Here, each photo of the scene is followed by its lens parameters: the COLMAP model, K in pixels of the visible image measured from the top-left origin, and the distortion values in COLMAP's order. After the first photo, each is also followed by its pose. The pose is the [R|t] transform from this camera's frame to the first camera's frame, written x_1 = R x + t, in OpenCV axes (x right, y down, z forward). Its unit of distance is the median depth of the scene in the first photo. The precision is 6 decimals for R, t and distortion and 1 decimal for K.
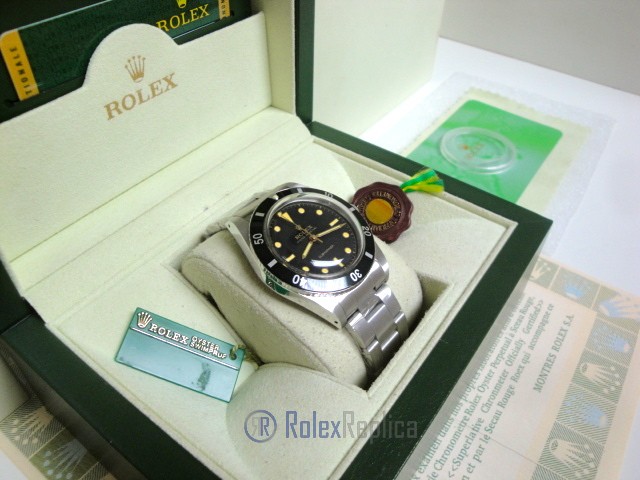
lens RADIAL K [[522.0, 0, 320.0], [0, 522.0, 240.0], [0, 0, 1]] dist [-0.141881, 0.097213]
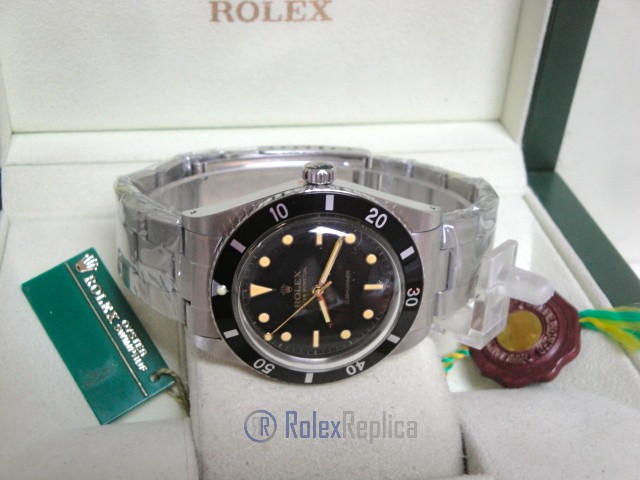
lens RADIAL K [[849.9, 0, 322.7], [0, 849.9, 244.3], [0, 0, 1]] dist [0.064829, 0.032469]
pose [[0.726548, 0.415800, -0.547028, 0.490616], [-0.498763, 0.866731, -0.003635, -0.029151], [0.472614, 0.275478, 0.837107, 0.109989]]
